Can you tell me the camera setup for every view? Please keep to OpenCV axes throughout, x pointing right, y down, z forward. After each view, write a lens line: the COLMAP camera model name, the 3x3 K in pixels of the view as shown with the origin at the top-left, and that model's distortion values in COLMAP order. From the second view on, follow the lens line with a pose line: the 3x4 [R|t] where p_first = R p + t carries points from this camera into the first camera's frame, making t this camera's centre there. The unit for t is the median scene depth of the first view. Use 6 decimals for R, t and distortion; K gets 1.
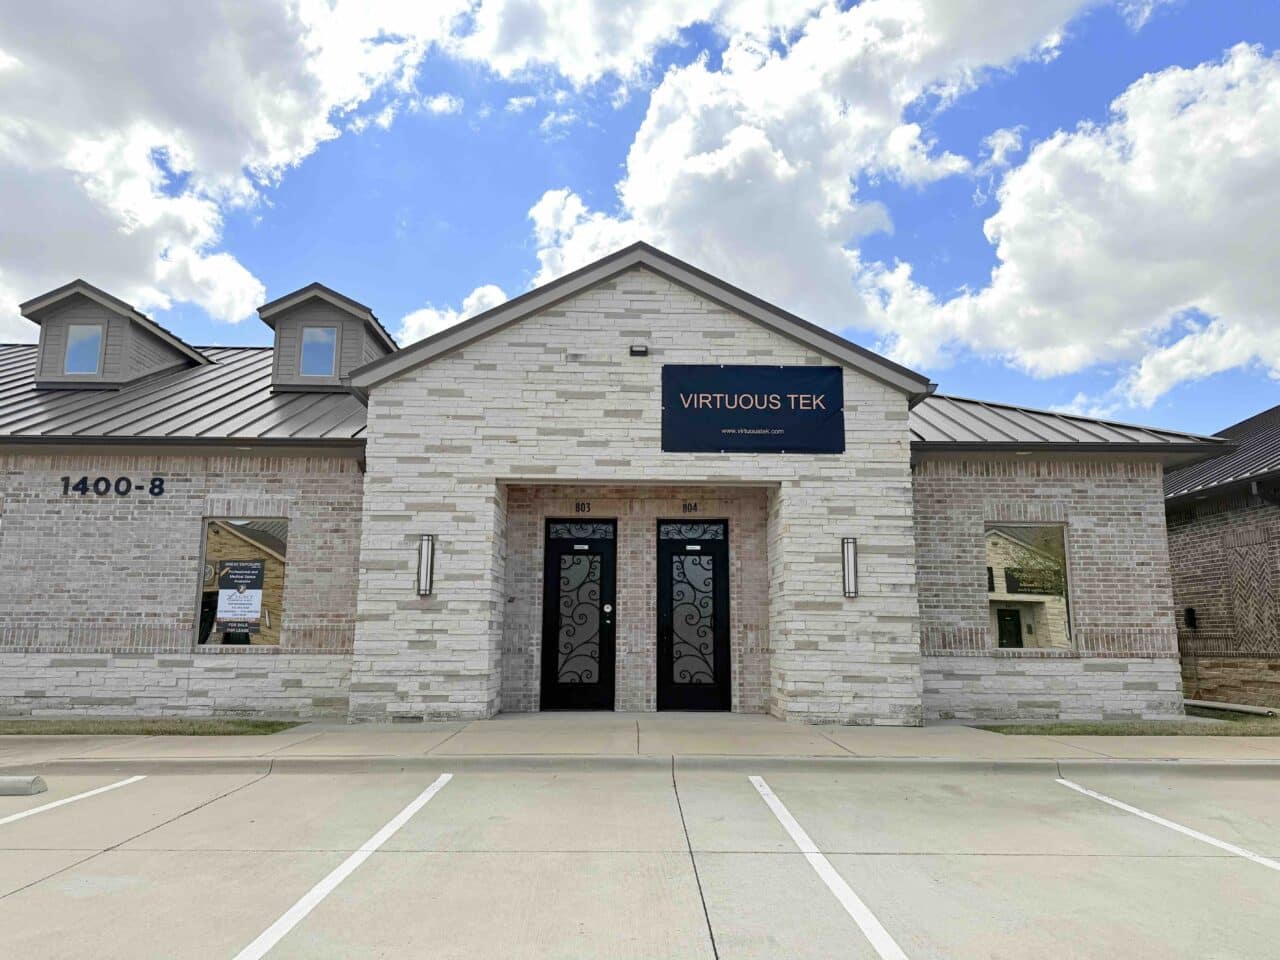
lens RADIAL K [[889.0, 0, 639.8], [0, 889.0, 480.4], [0, 0, 1]] dist [0.016971, -0.026162]
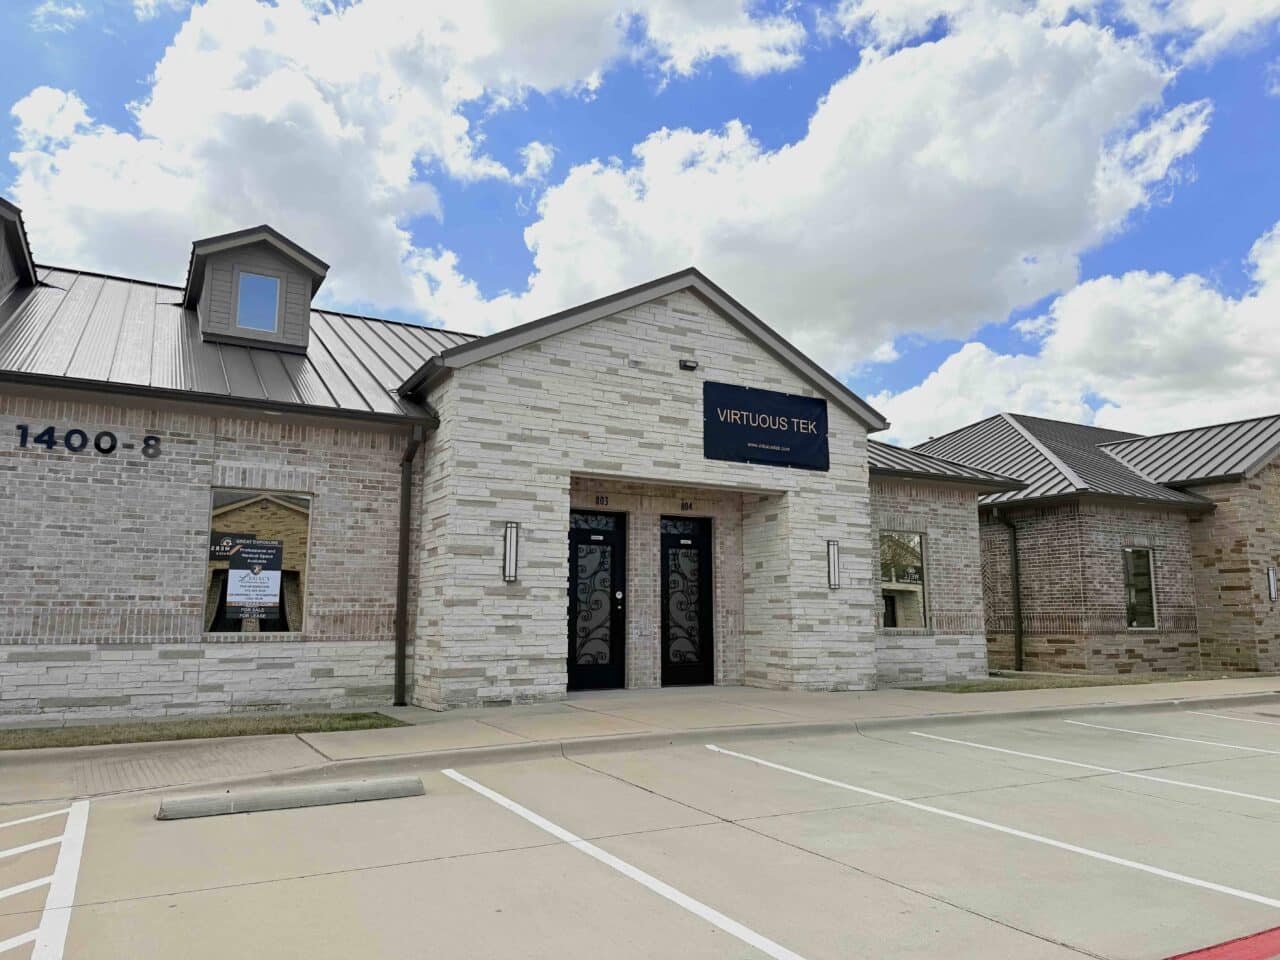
lens RADIAL K [[889.0, 0, 605.6], [0, 889.0, 481.8], [0, 0, 1]] dist [0.016971, -0.026162]
pose [[0.882549, 0.067807, 0.465306, -0.575938], [-0.078531, 0.996905, 0.003675, 0.003320], [-0.463616, -0.039785, 0.885142, 0.052349]]
